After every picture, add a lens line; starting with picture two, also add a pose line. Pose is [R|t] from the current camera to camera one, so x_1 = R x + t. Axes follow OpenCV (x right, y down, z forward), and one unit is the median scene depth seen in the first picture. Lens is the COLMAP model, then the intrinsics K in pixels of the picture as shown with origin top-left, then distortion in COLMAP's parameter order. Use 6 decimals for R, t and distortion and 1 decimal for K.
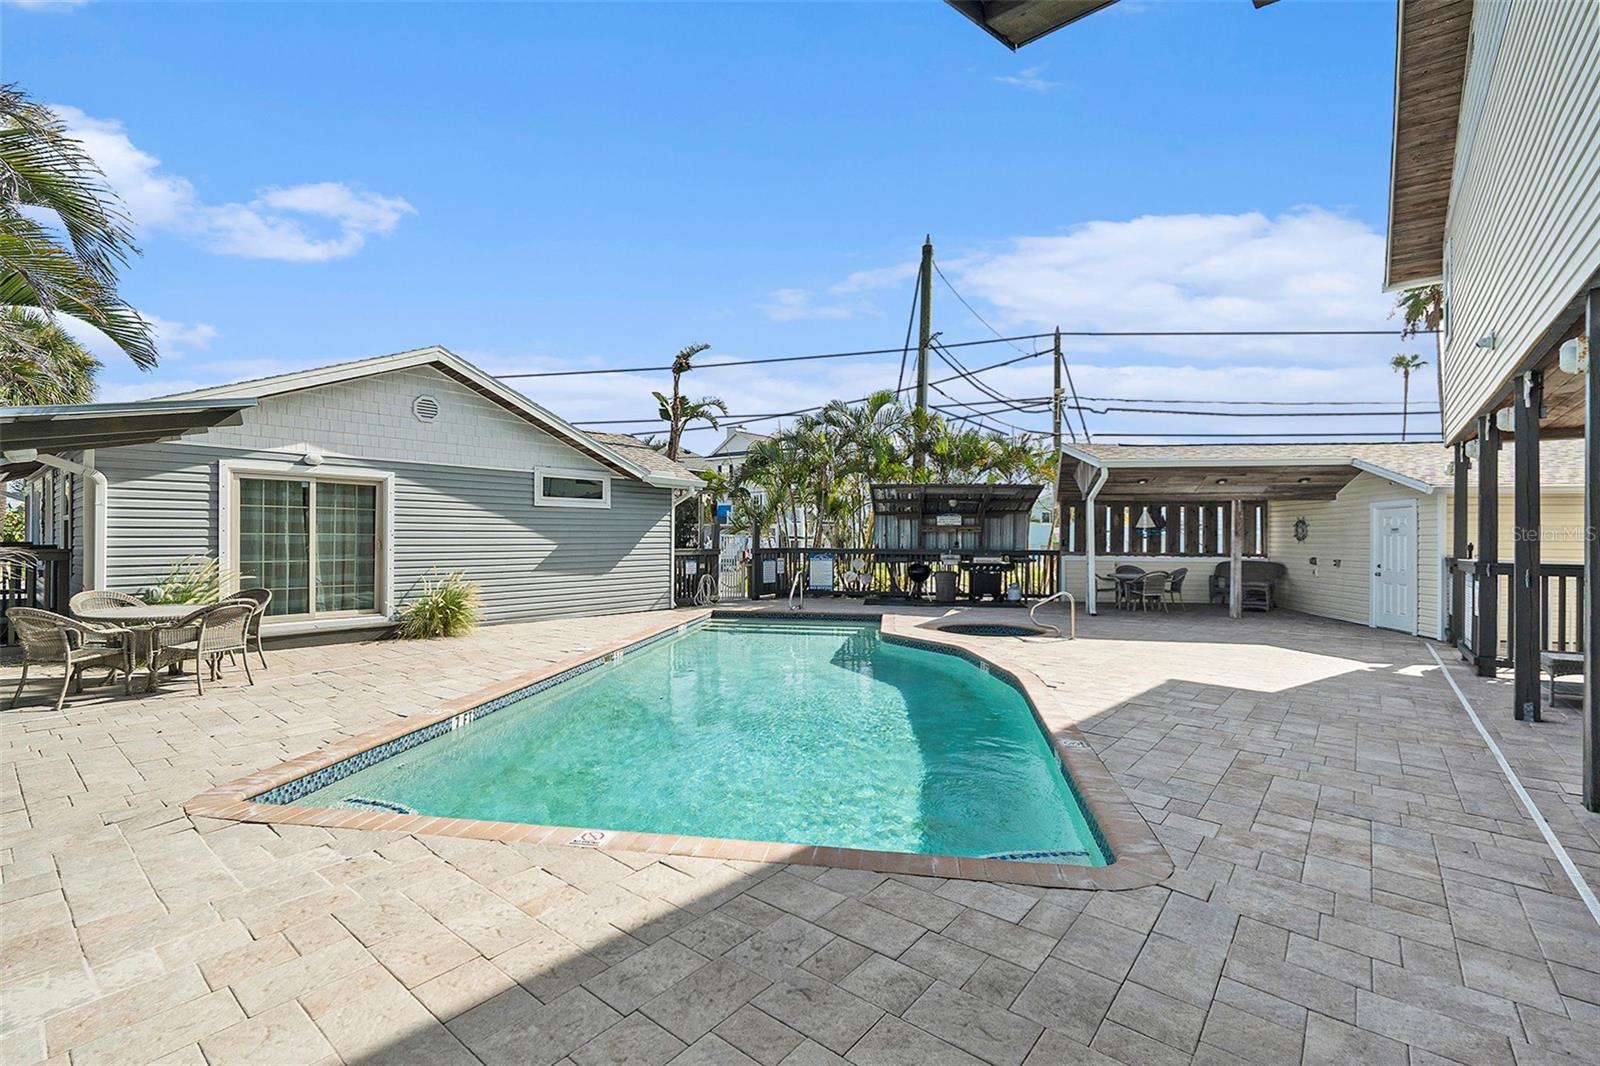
lens RADIAL K [[697.7, 0, 800.0], [0, 697.7, 533.0], [0, 0, 1]] dist [0.000790, -0.000060]
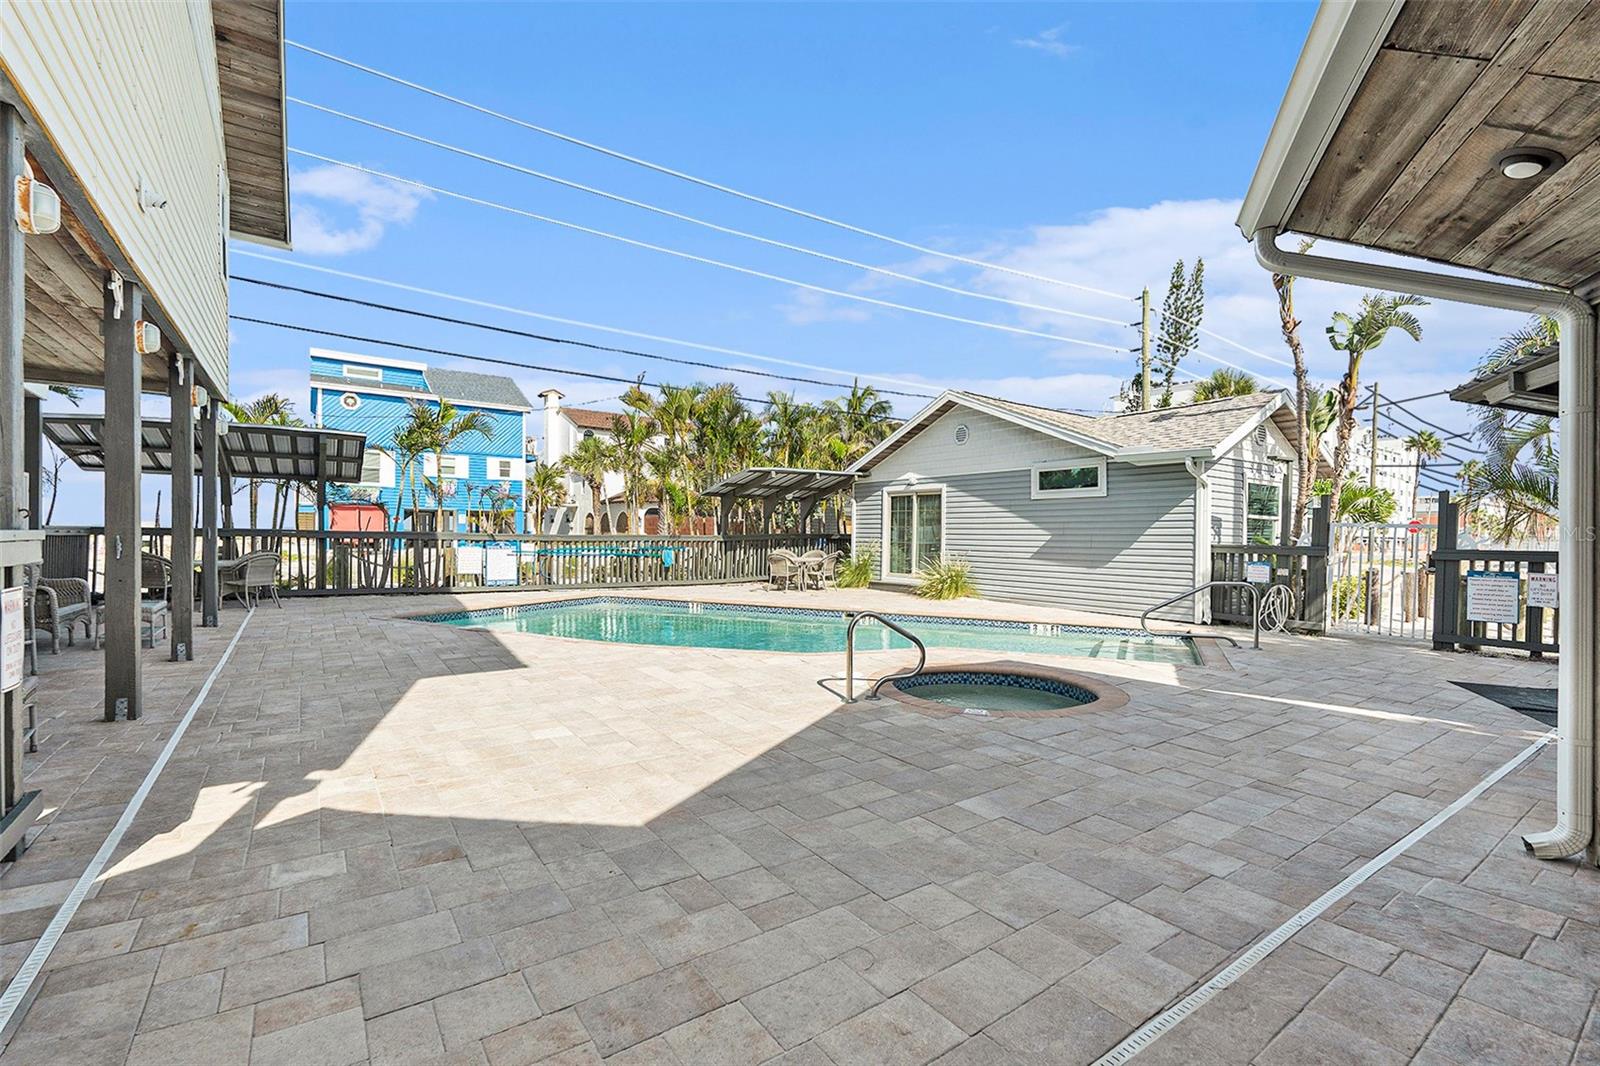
lens RADIAL K [[697.7, 0, 800.0], [0, 697.7, 533.0], [0, 0, 1]] dist [0.000790, -0.000060]
pose [[-0.258254, -0.003801, -0.966070, 0.864443], [-0.002769, 0.999991, -0.003195, 0.020344], [0.966073, 0.001850, -0.258262, 1.049138]]
